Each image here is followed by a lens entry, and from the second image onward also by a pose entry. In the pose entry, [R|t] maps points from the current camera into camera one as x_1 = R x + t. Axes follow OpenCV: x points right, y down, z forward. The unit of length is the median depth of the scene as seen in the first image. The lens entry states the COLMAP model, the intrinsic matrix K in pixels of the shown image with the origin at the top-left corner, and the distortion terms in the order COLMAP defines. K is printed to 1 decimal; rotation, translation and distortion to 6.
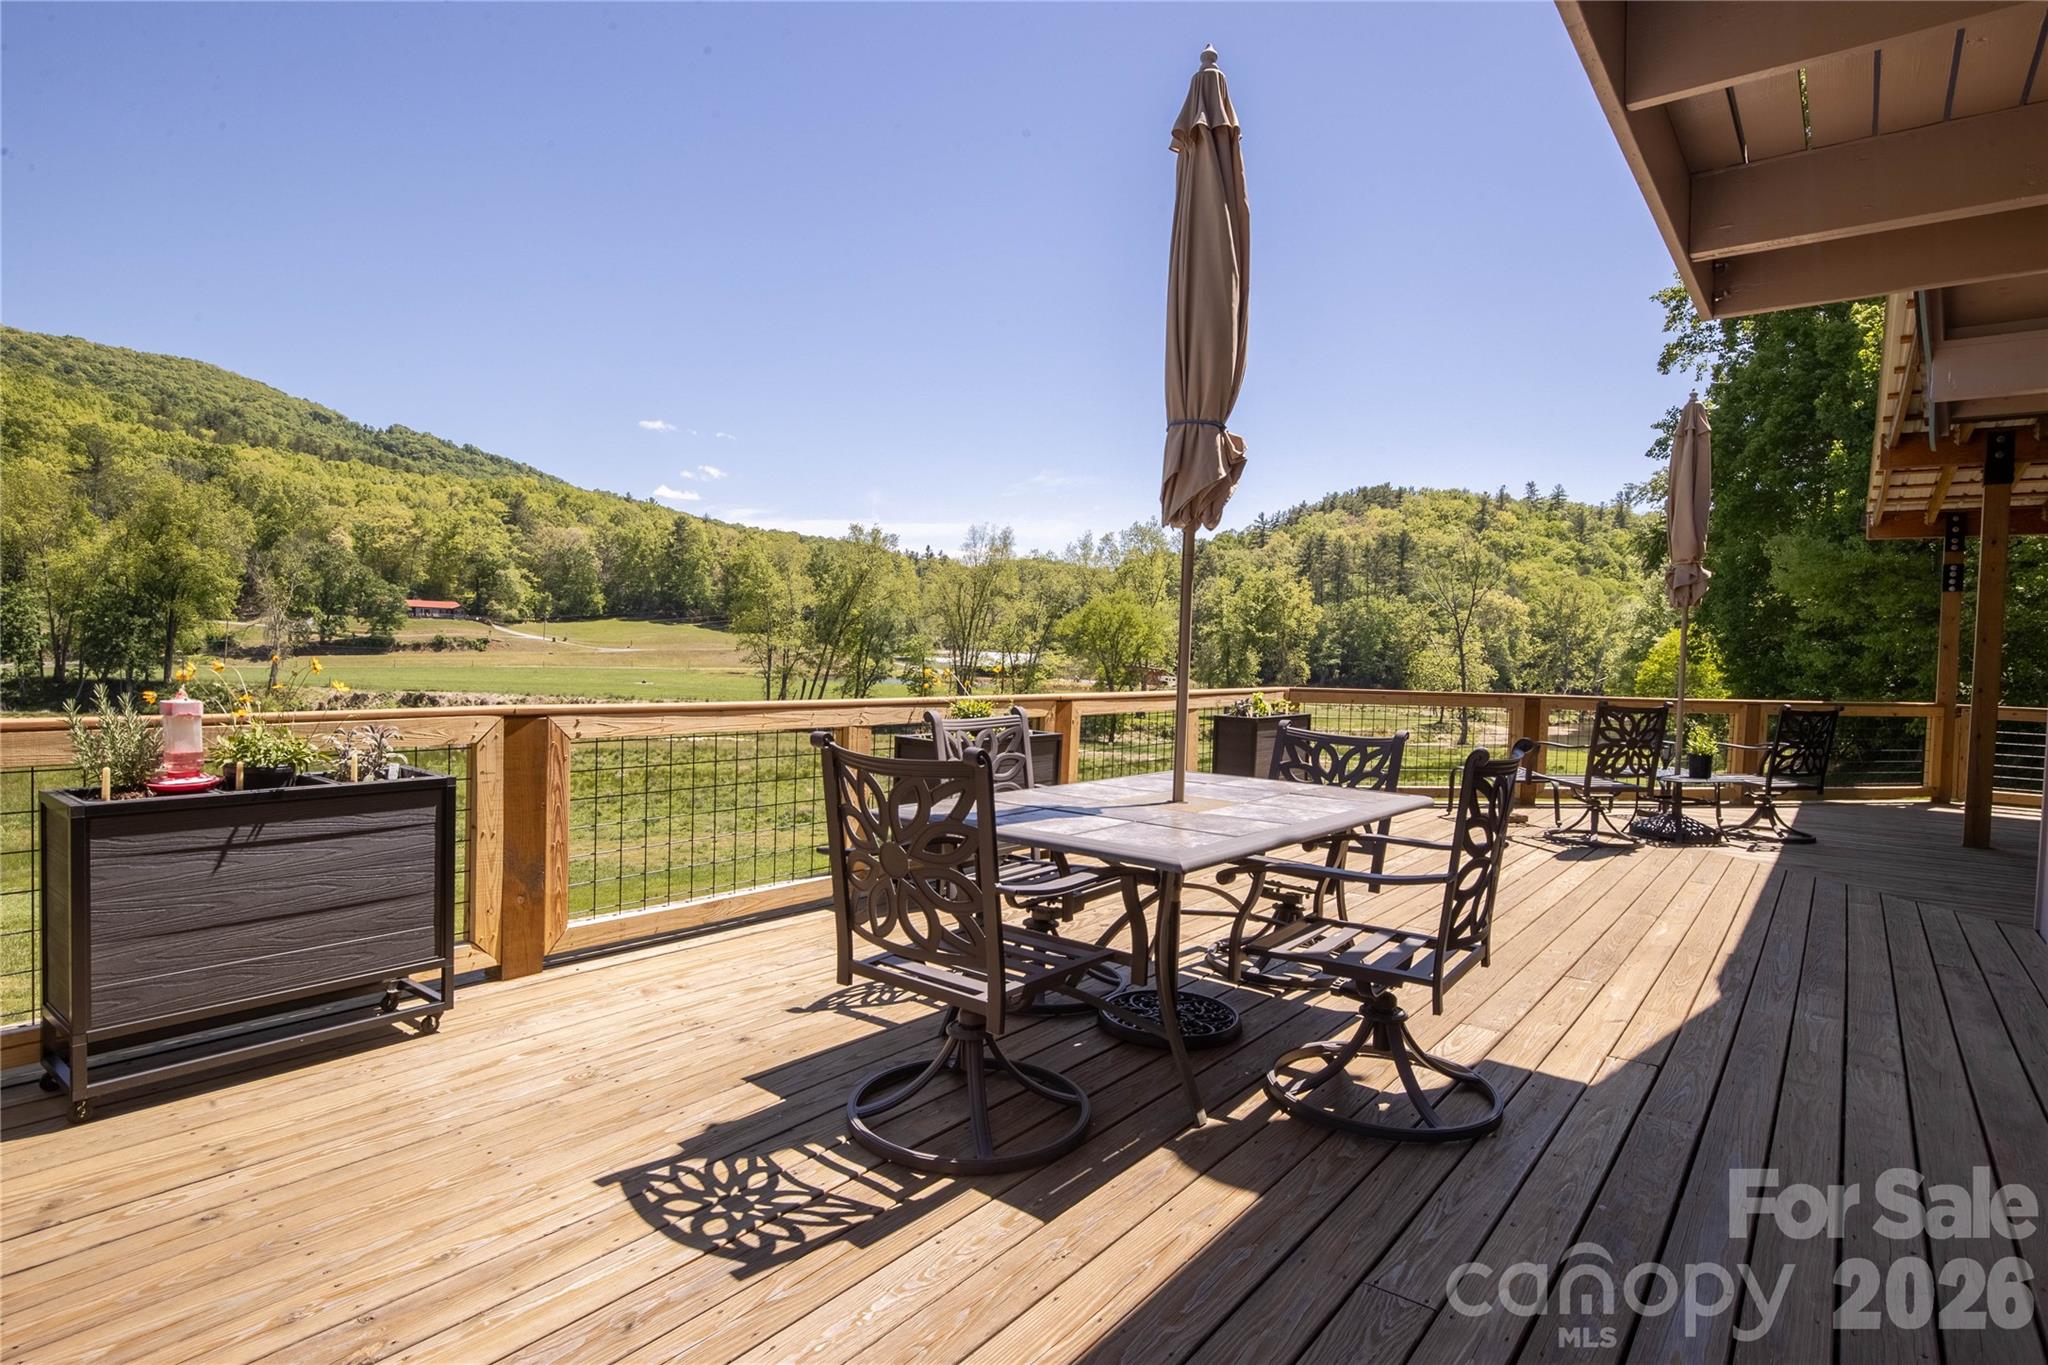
lens RADIAL K [[1063.3, 0, 1029.2], [0, 1063.3, 684.5], [0, 0, 1]] dist [-0.029892, 0.008379]
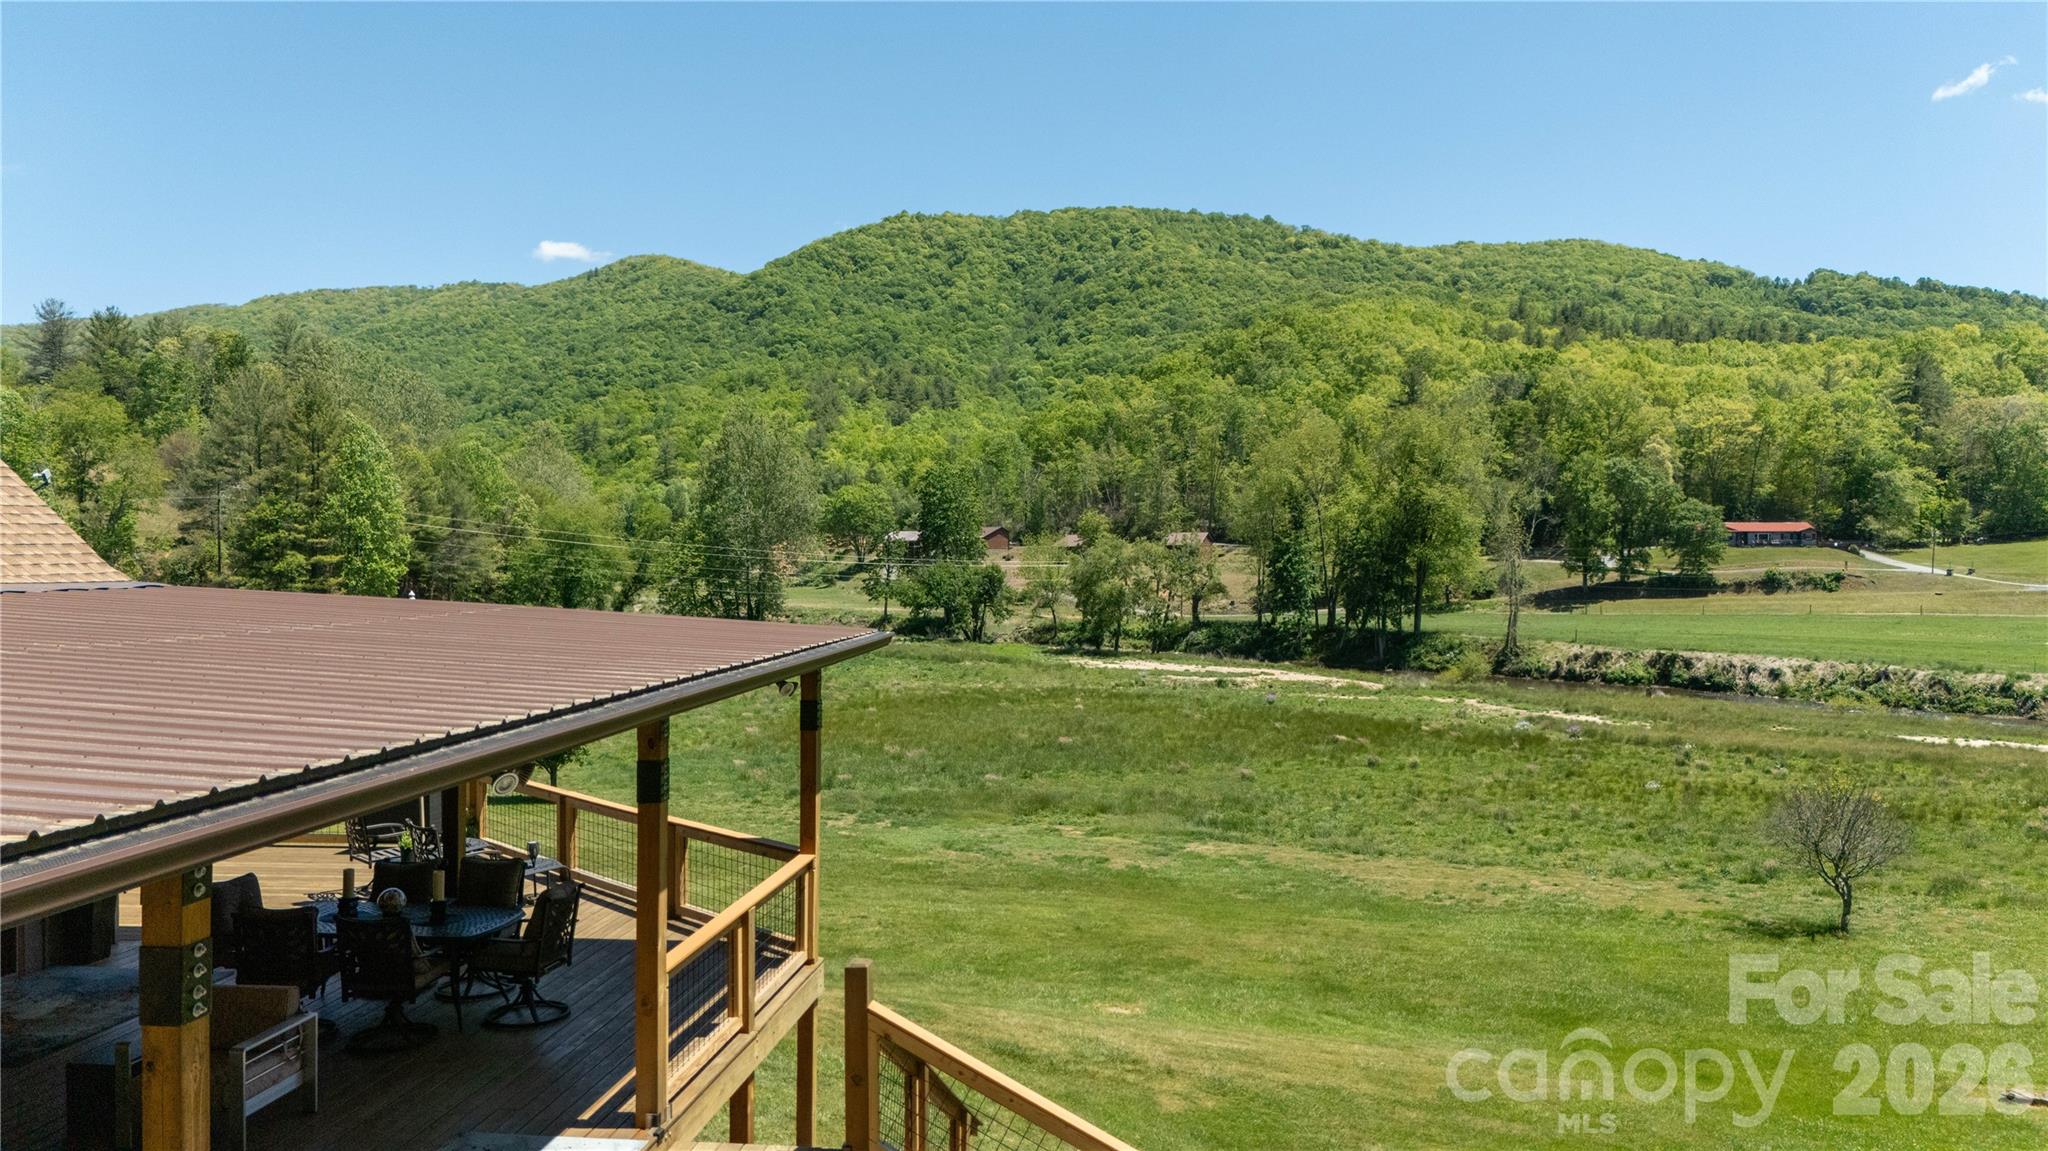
lens RADIAL K [[1496.7, 0, 1015.8], [0, 1496.7, 564.0], [0, 0, 1]] dist [0.079725, -0.080129]
pose [[0.506565, -0.023214, -0.861889, 0.069544], [-0.013882, 0.999288, -0.035074, -0.005928], [0.862090, 0.029732, 0.505882, 0.013496]]
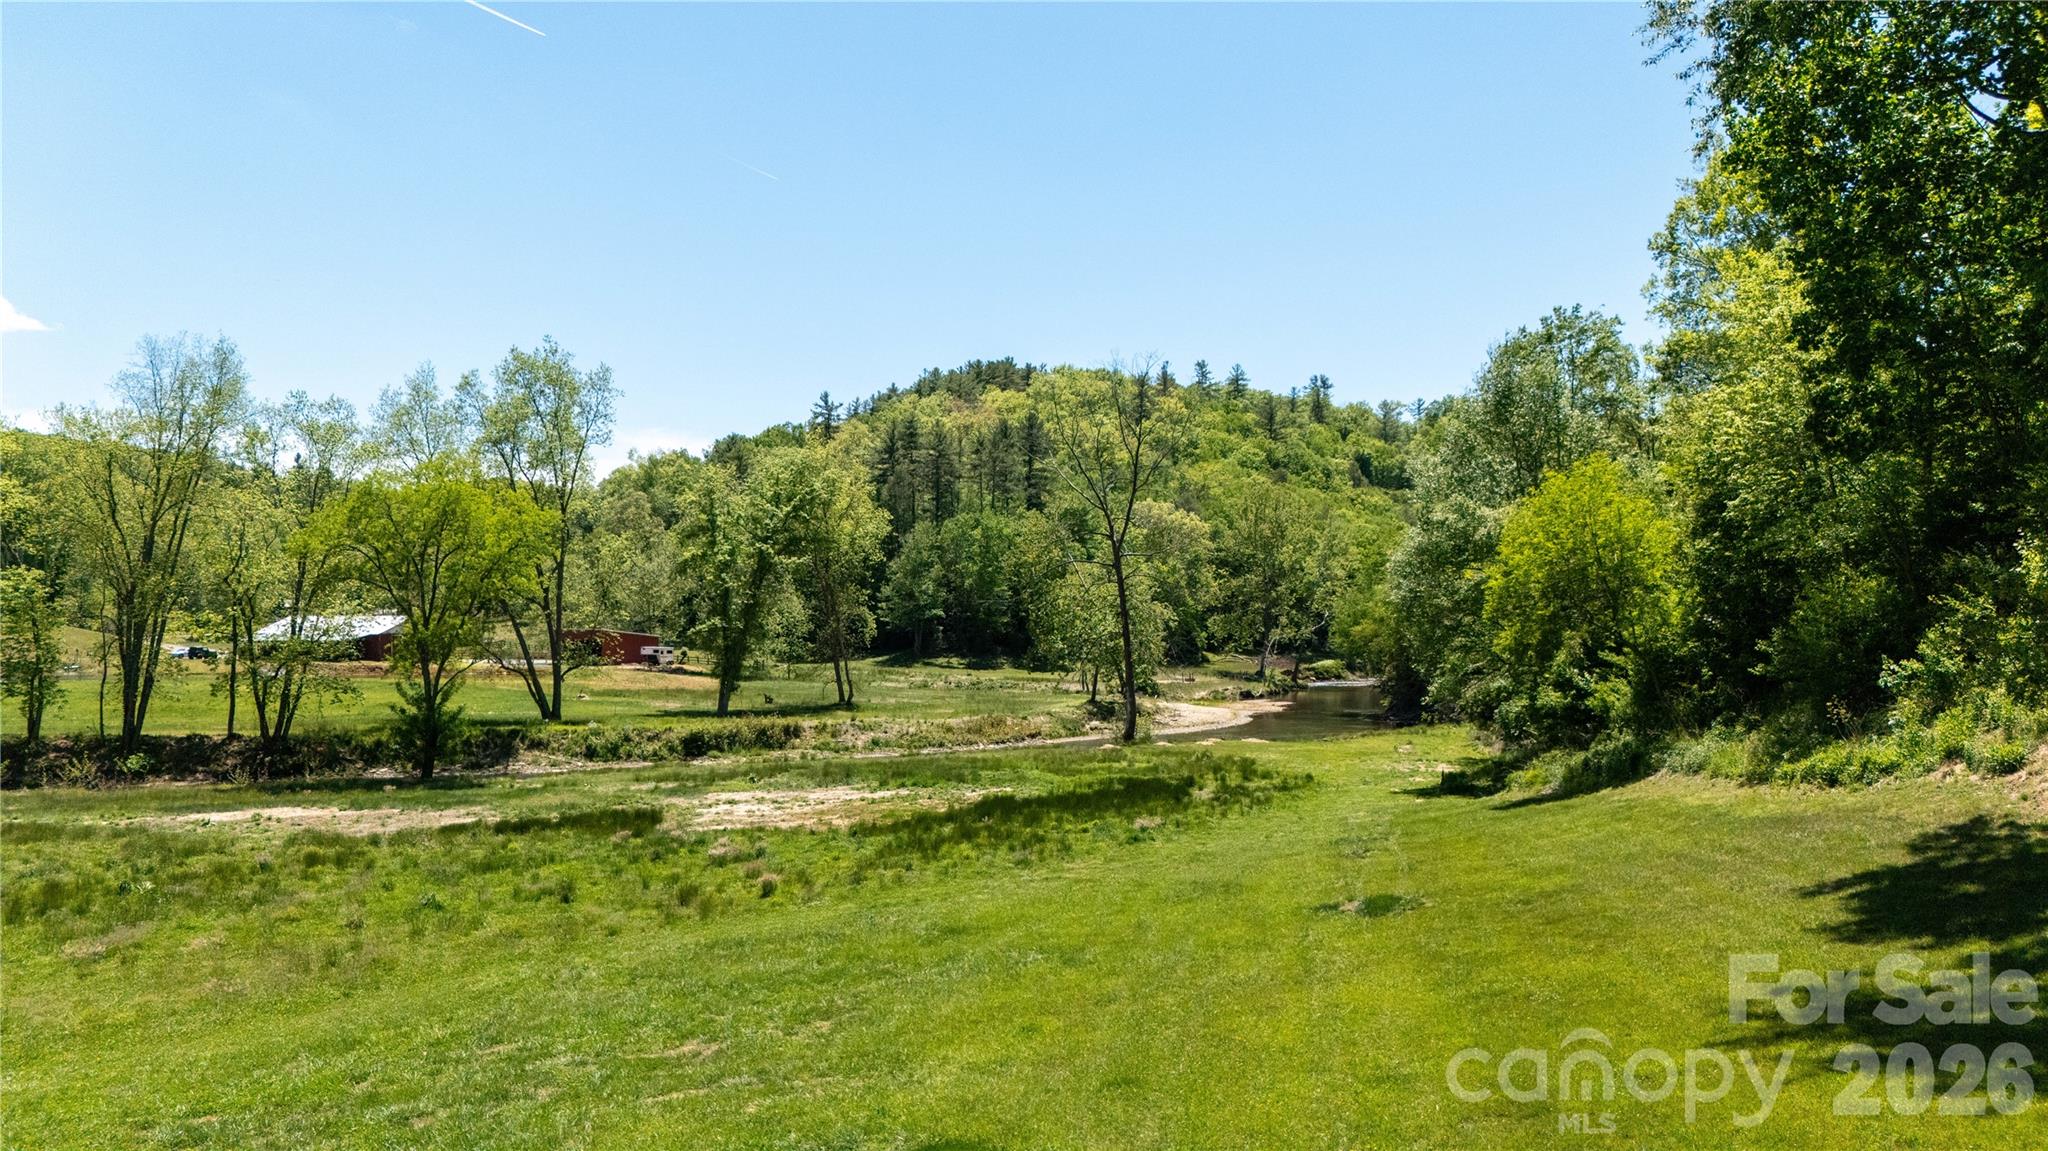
lens RADIAL K [[1496.7, 0, 1031.6], [0, 1496.7, 579.9], [0, 0, 1]] dist [0.079725, -0.080129]
pose [[0.946352, -0.024043, 0.322242, 0.052230], [0.042256, 0.997873, -0.049644, 0.004775], [-0.320363, 0.060597, 0.945355, 0.128195]]
